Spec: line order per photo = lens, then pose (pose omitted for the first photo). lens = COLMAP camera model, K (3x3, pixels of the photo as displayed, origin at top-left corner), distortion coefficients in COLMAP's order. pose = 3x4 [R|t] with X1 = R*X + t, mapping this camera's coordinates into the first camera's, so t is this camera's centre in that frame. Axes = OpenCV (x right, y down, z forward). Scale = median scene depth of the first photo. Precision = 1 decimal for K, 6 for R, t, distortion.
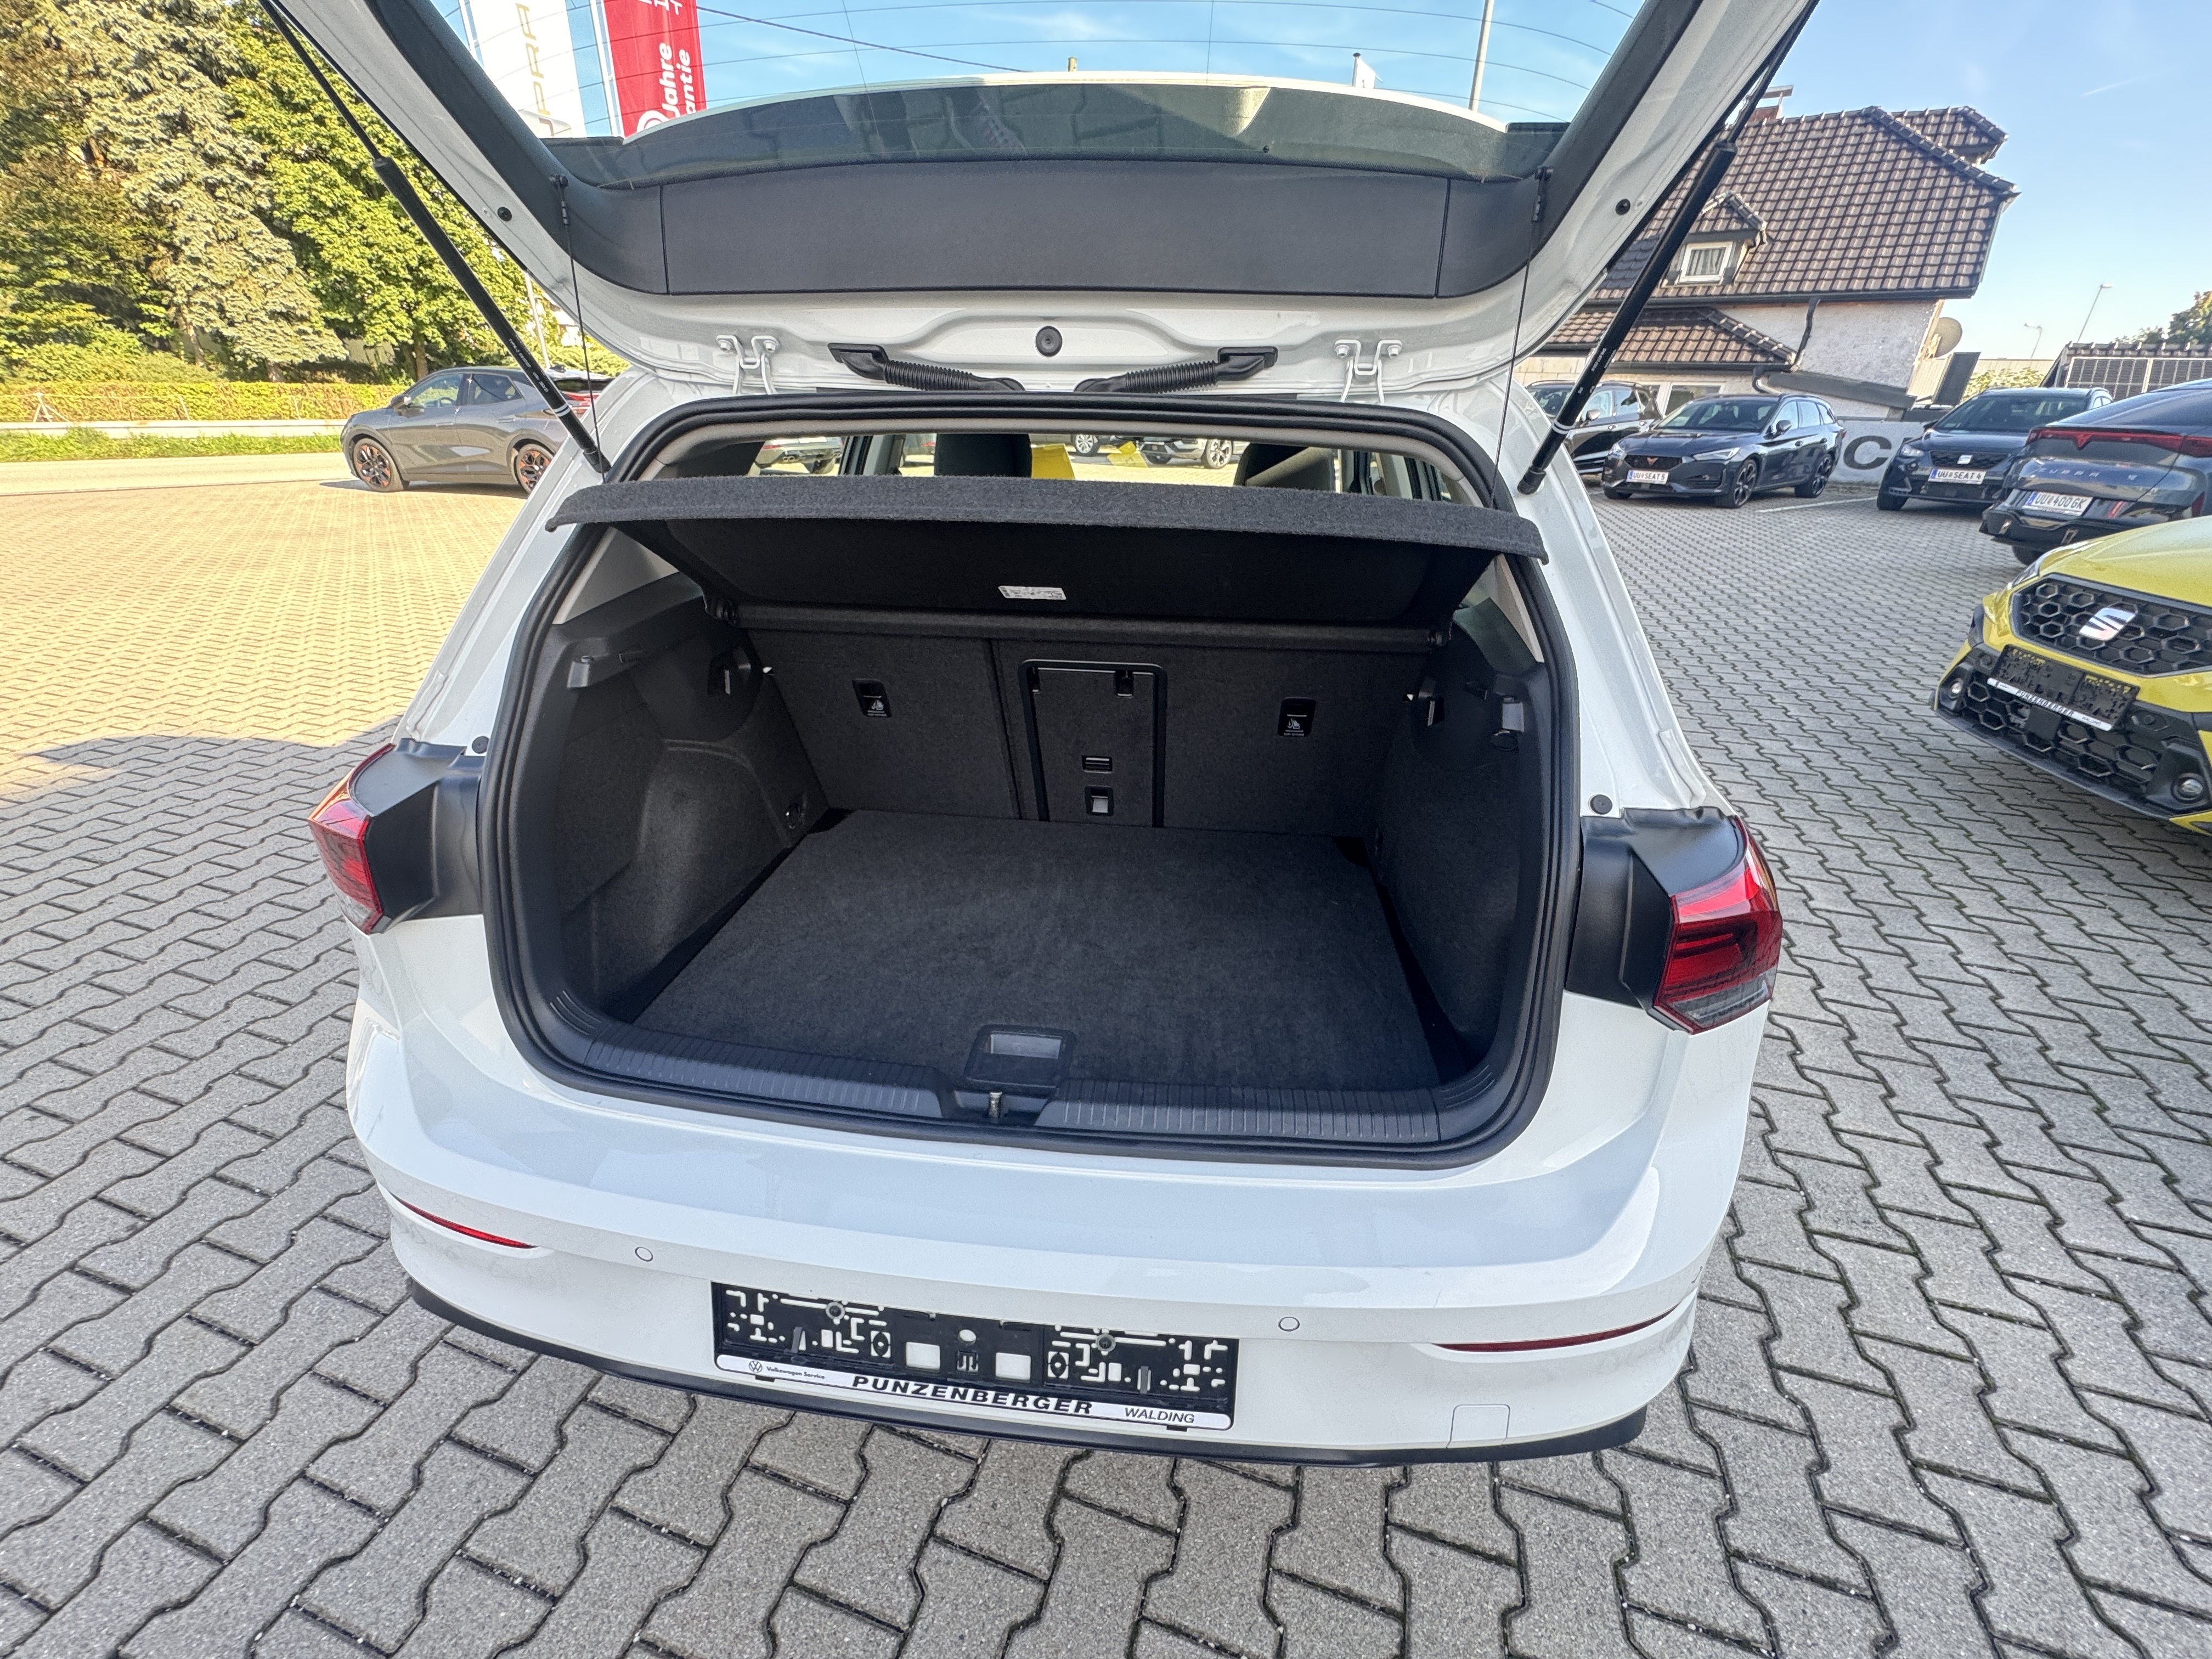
lens RADIAL K [[889.9, 0, 1112.5], [0, 889.9, 836.5], [0, 0, 1]] dist [-0.002748, -0.000119]
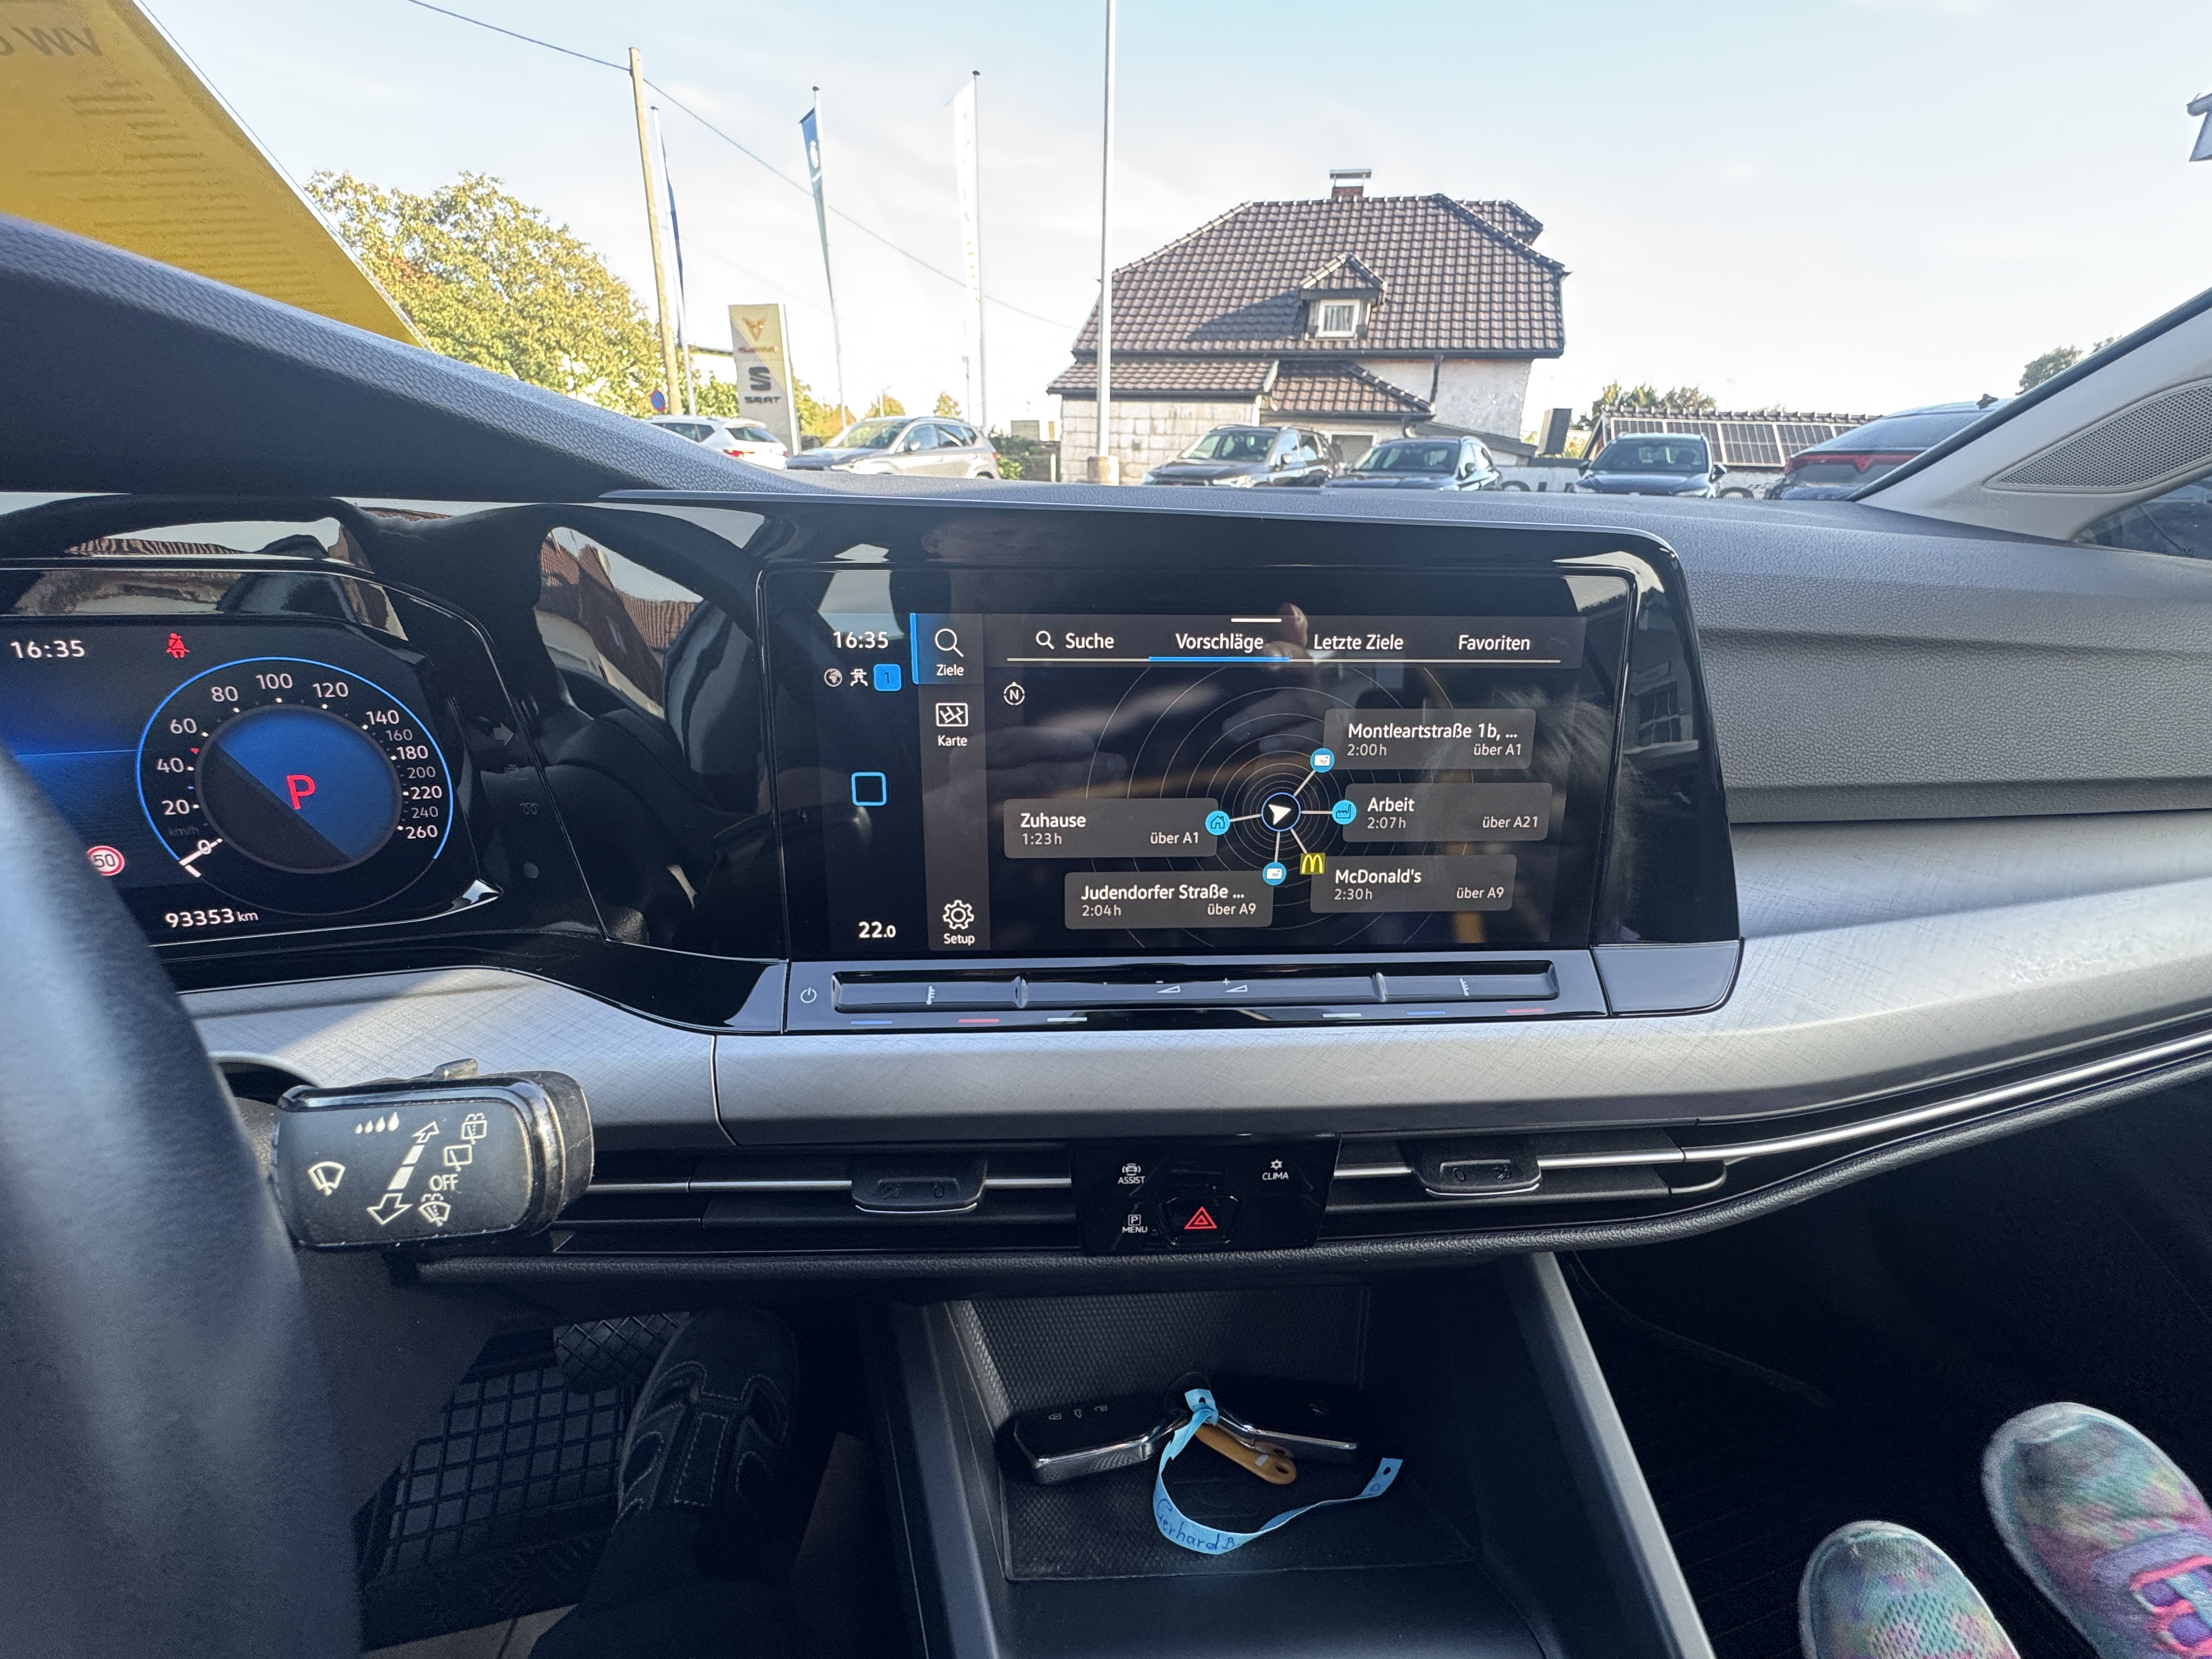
lens RADIAL K [[889.9, 0, 1101.9], [0, 889.9, 832.2], [0, 0, 1]] dist [-0.002748, -0.000119]
pose [[0.935528, -0.131502, 0.327865, -0.003224], [0.152005, 0.987664, -0.037594, -0.047752], [-0.318877, 0.085008, 0.943976, 0.127411]]
